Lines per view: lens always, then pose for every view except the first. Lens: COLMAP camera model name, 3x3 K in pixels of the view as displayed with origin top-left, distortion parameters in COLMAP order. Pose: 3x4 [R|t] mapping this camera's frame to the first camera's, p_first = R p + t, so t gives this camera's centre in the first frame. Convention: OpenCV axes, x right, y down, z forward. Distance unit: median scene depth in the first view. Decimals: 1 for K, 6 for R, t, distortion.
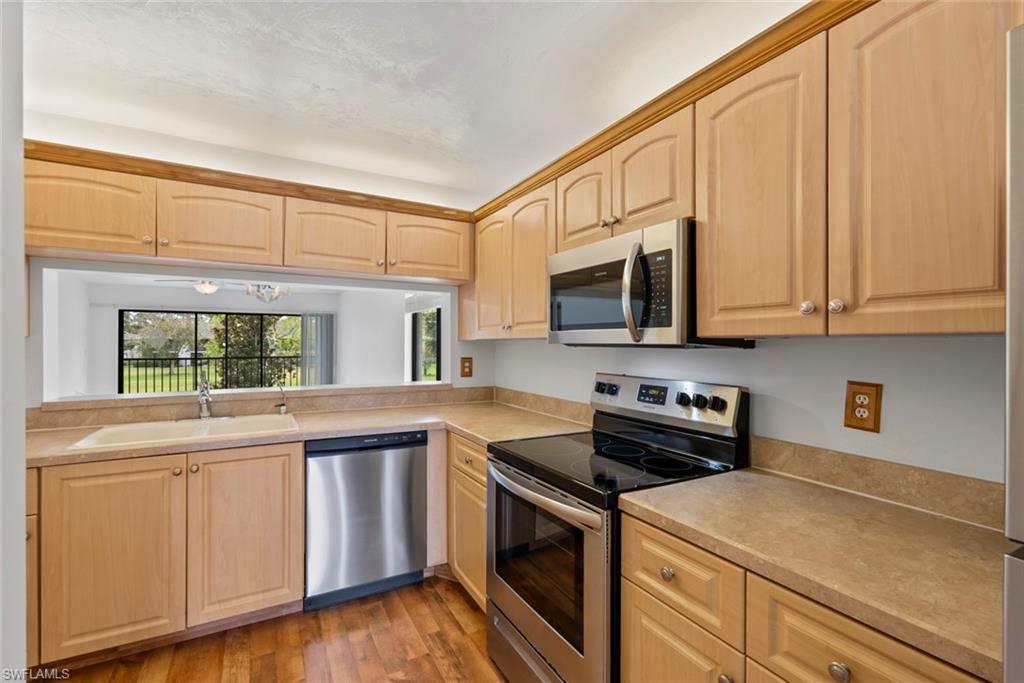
lens RADIAL K [[457.7, 0, 512.0], [0, 457.7, 341.5], [0, 0, 1]] dist [0.001655, -0.000251]
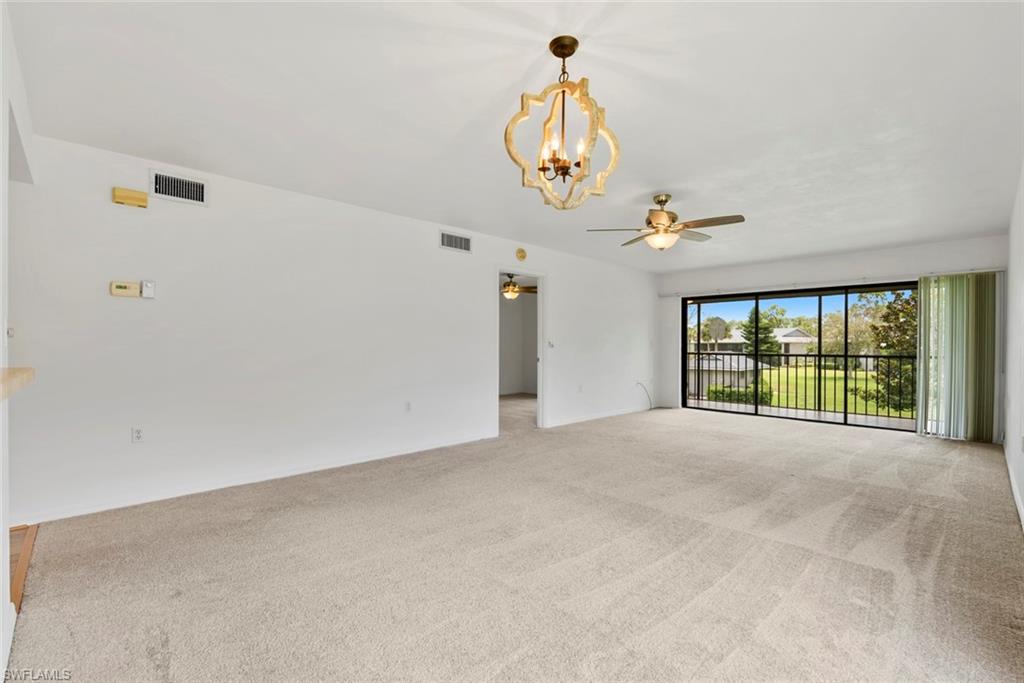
lens RADIAL K [[450.5, 0, 512.0], [0, 450.5, 341.5], [0, 0, 1]] dist [0.000104, 0.000004]
pose [[0.256279, -0.008974, -0.966561, -0.214224], [-0.001654, 0.999951, -0.009723, 0.102526], [0.966602, 0.004090, 0.256251, 1.600389]]
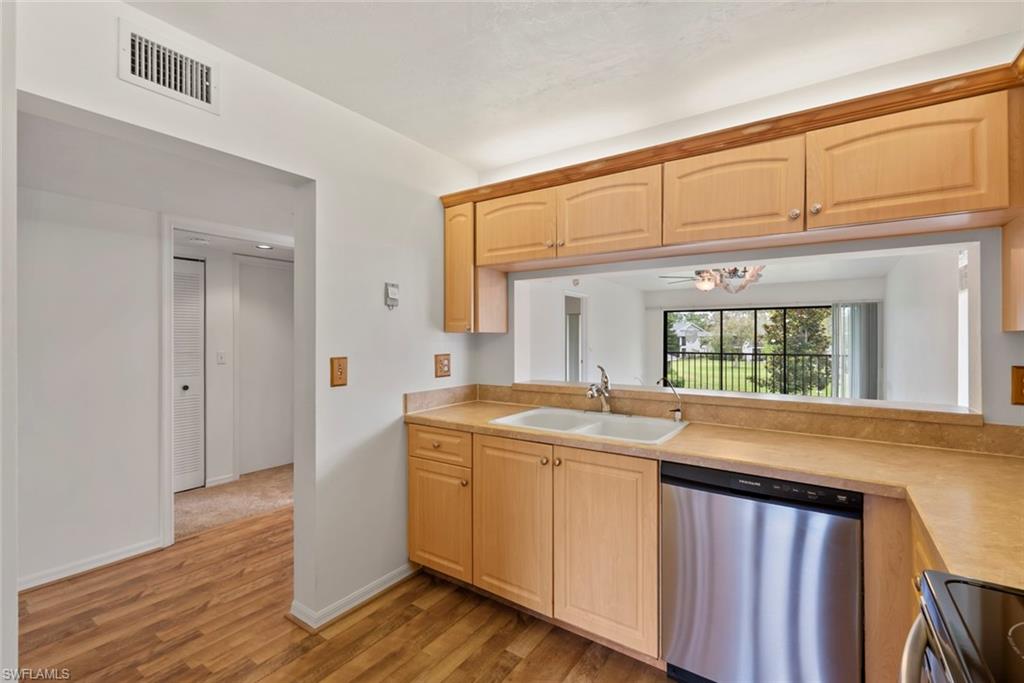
lens RADIAL K [[454.0, 0, 509.6], [0, 454.0, 335.9], [0, 0, 1]] dist [0.001479, 0.000154]
pose [[0.440997, -0.006233, -0.897487, 0.134919], [0.002128, 0.999980, -0.005899, 0.005615], [0.897506, 0.000692, 0.441002, 0.403582]]
